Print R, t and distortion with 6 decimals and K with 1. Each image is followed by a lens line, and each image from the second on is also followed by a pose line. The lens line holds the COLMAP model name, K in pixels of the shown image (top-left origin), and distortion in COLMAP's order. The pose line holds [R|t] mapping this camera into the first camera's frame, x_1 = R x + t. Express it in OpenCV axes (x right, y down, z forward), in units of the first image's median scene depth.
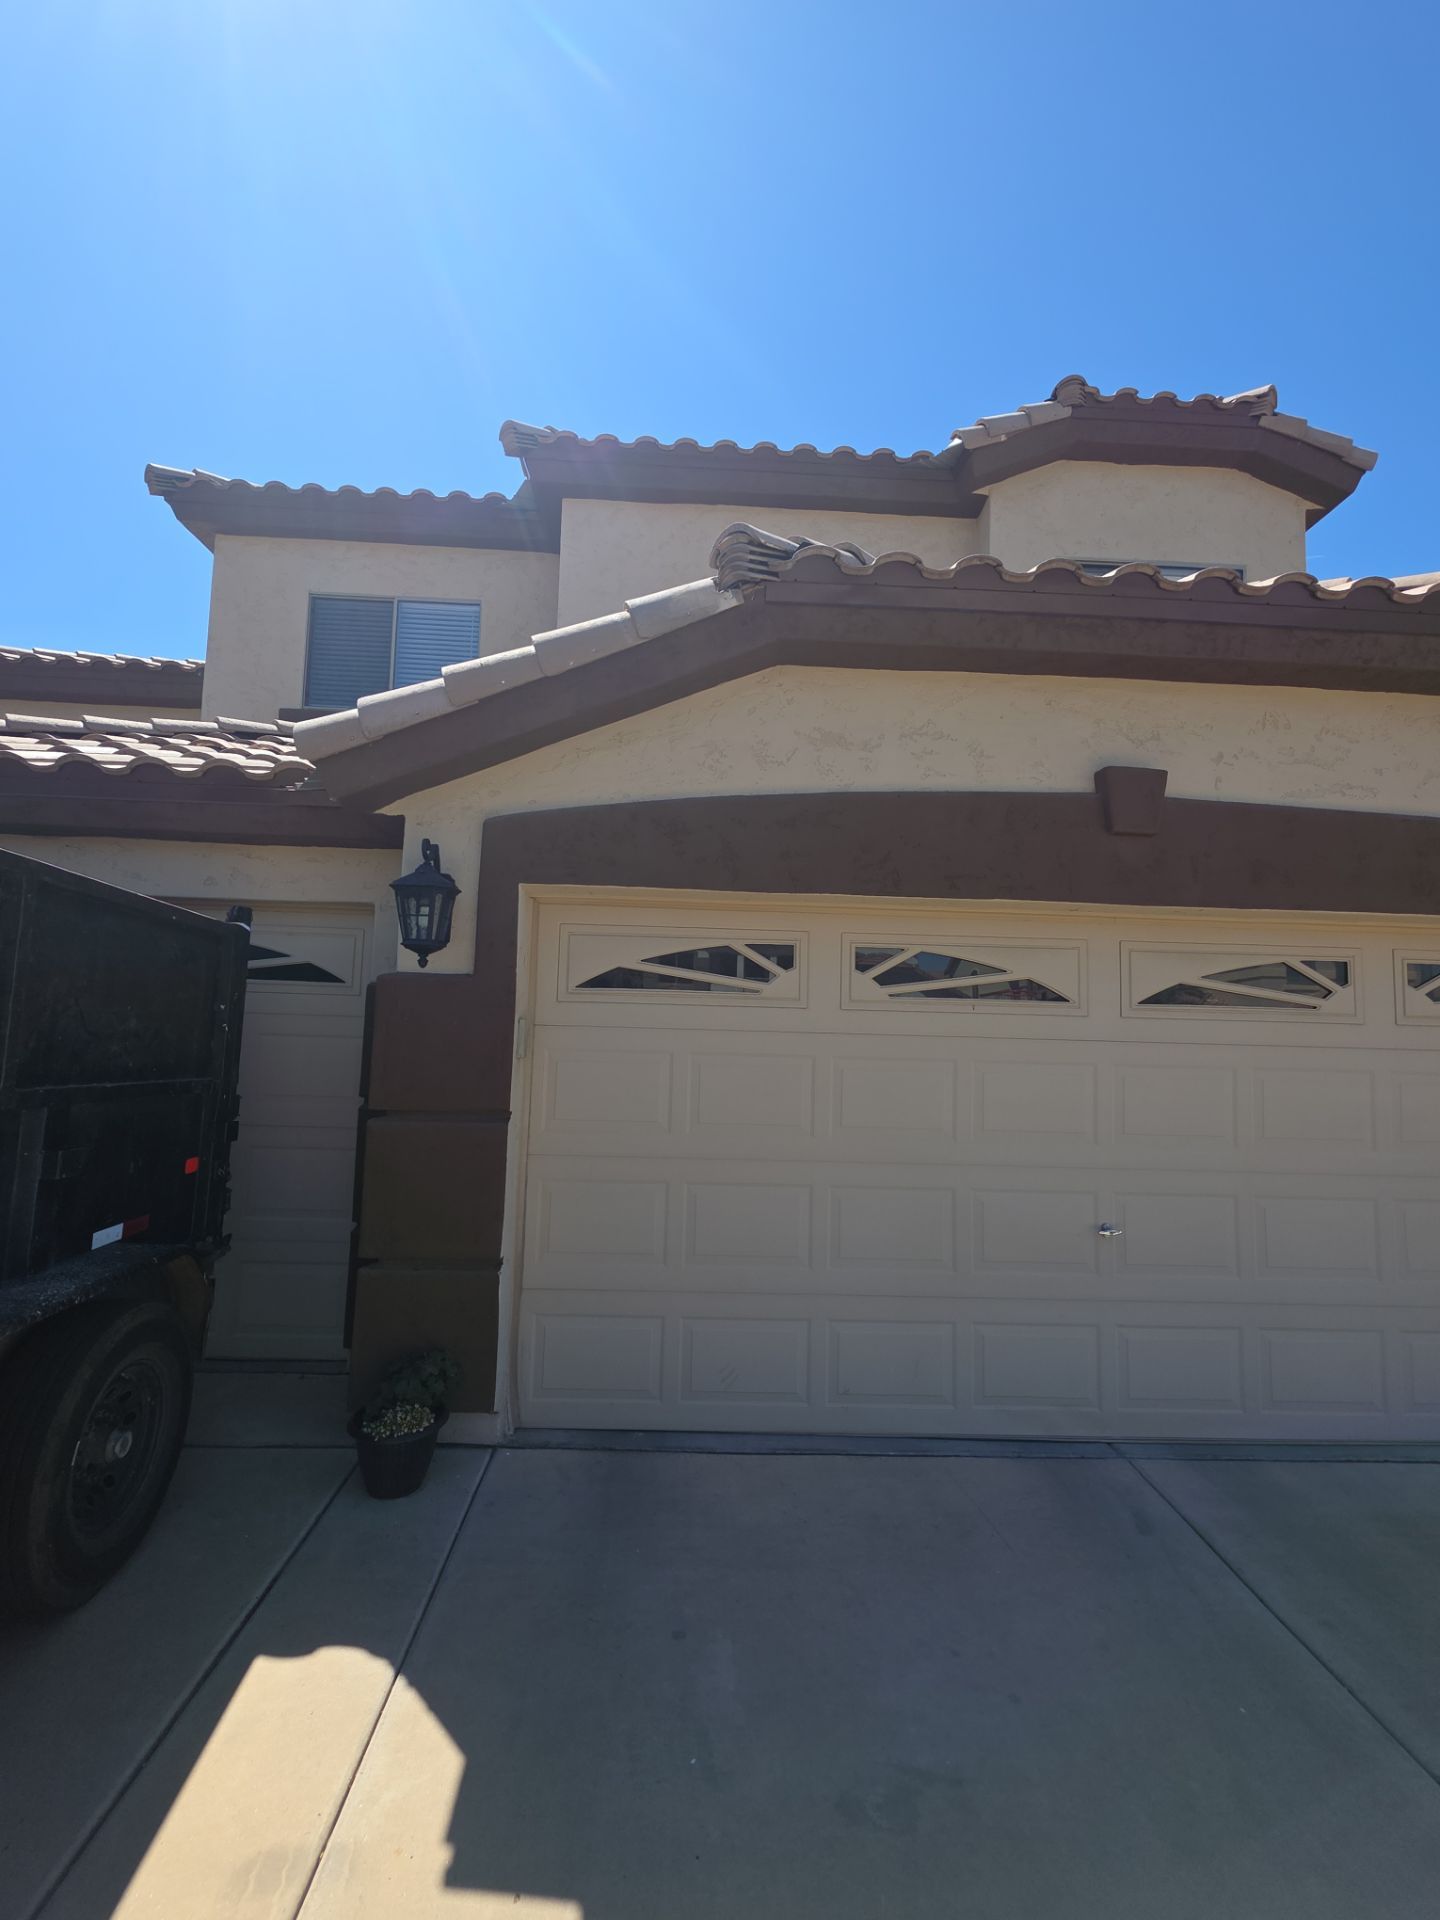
lens RADIAL K [[802.2, 0, 712.5], [0, 802.2, 971.7], [0, 0, 1]] dist [0.001866, 0.000121]
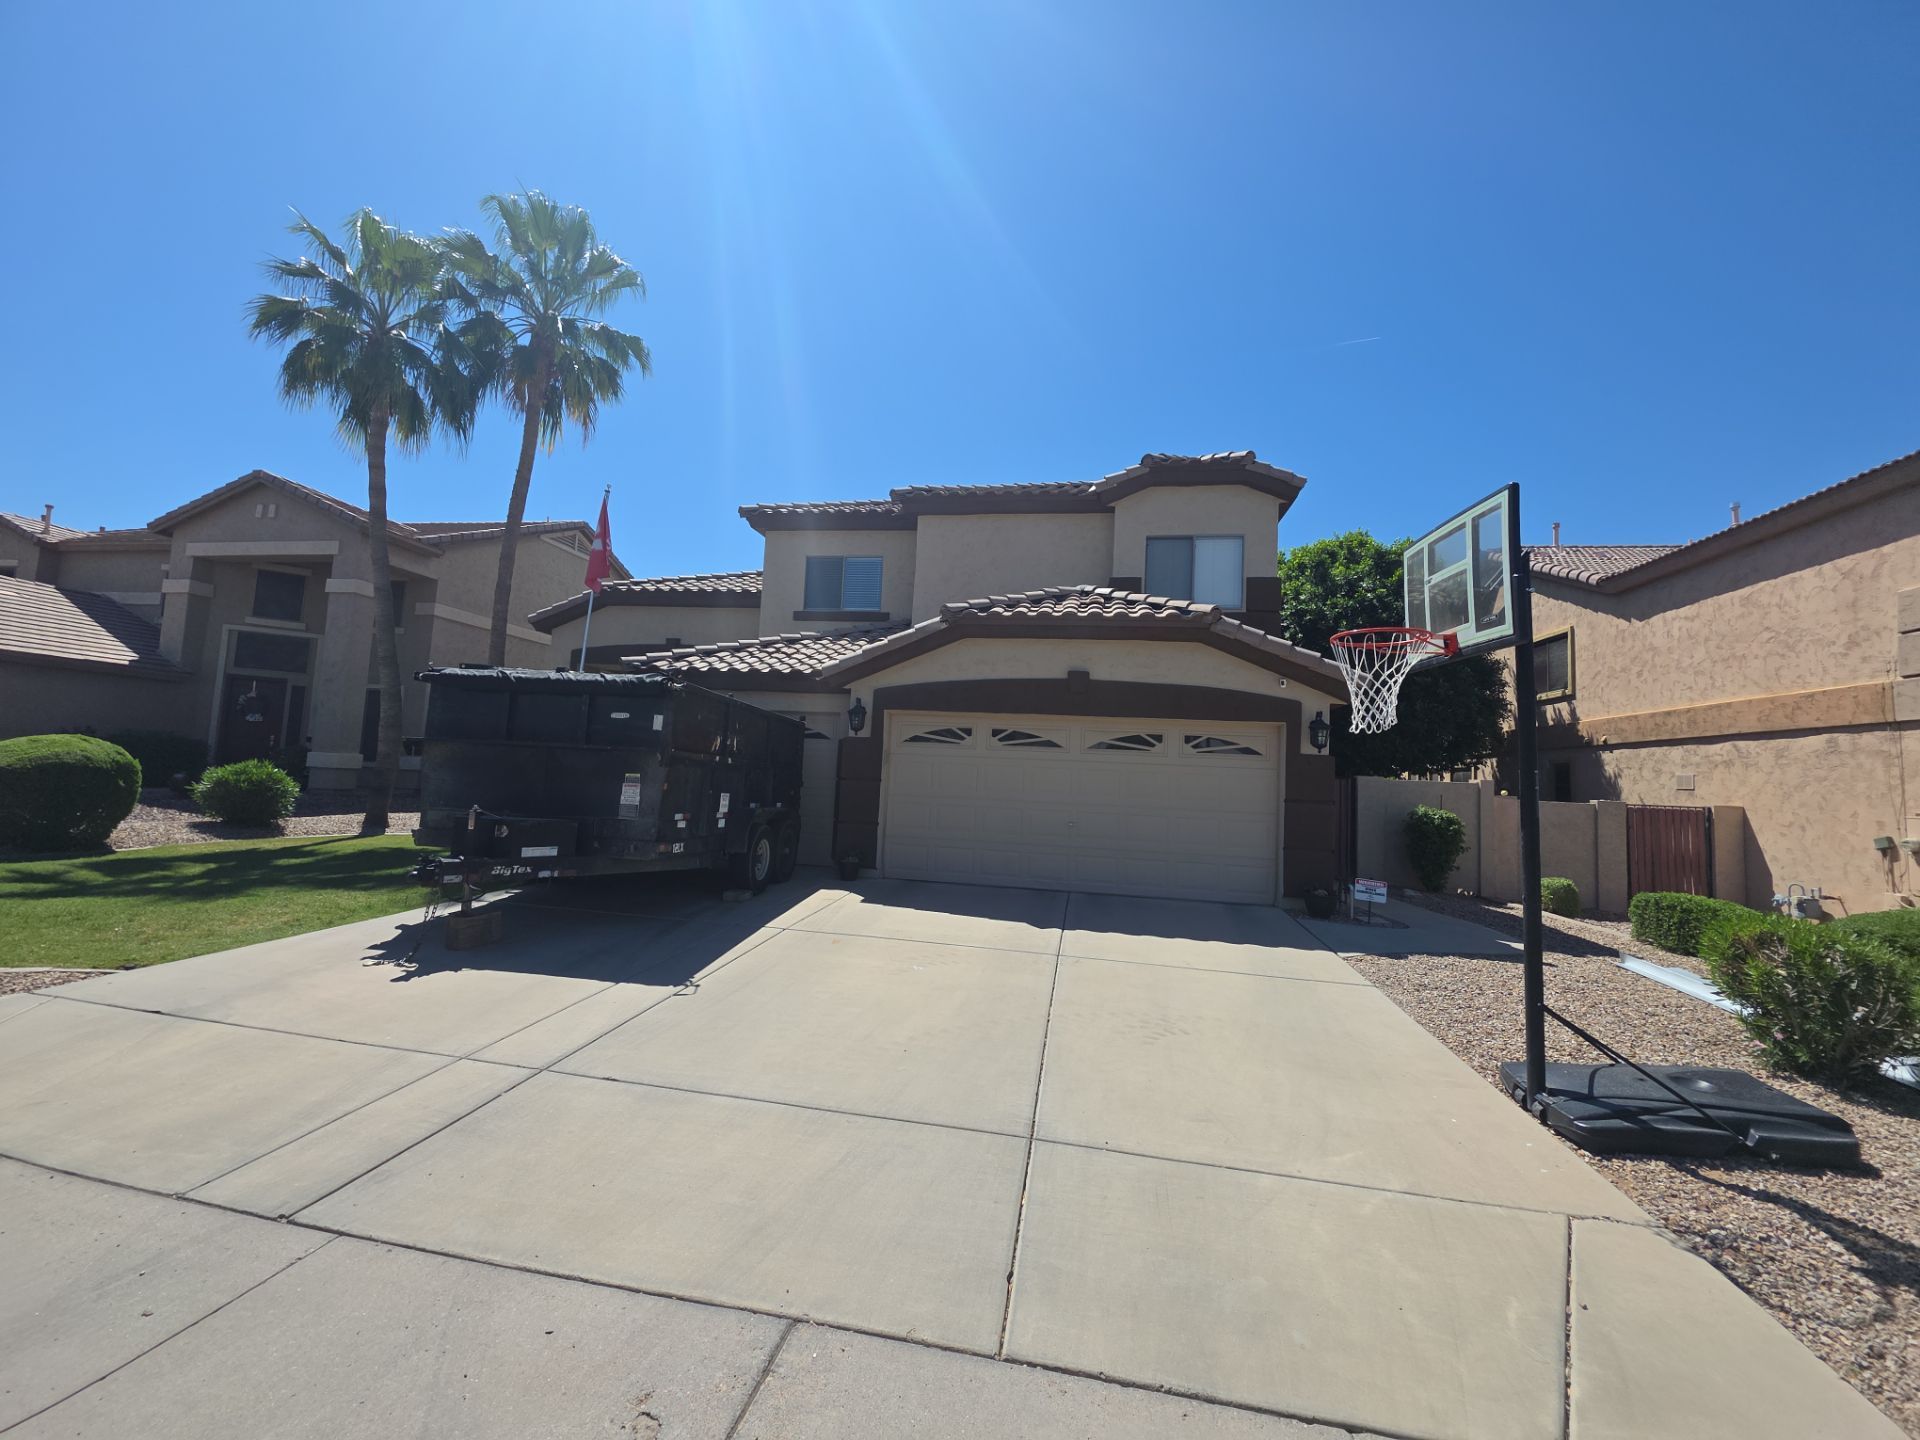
lens RADIAL K [[757.9, 0, 956.6], [0, 757.9, 719.7], [0, 0, 1]] dist [0.017835, -0.009845]
pose [[0.976211, 0.001310, -0.216818, 0.666546], [-0.003159, 0.999962, -0.008181, -0.042079], [0.216799, 0.008671, 0.976178, -1.814286]]
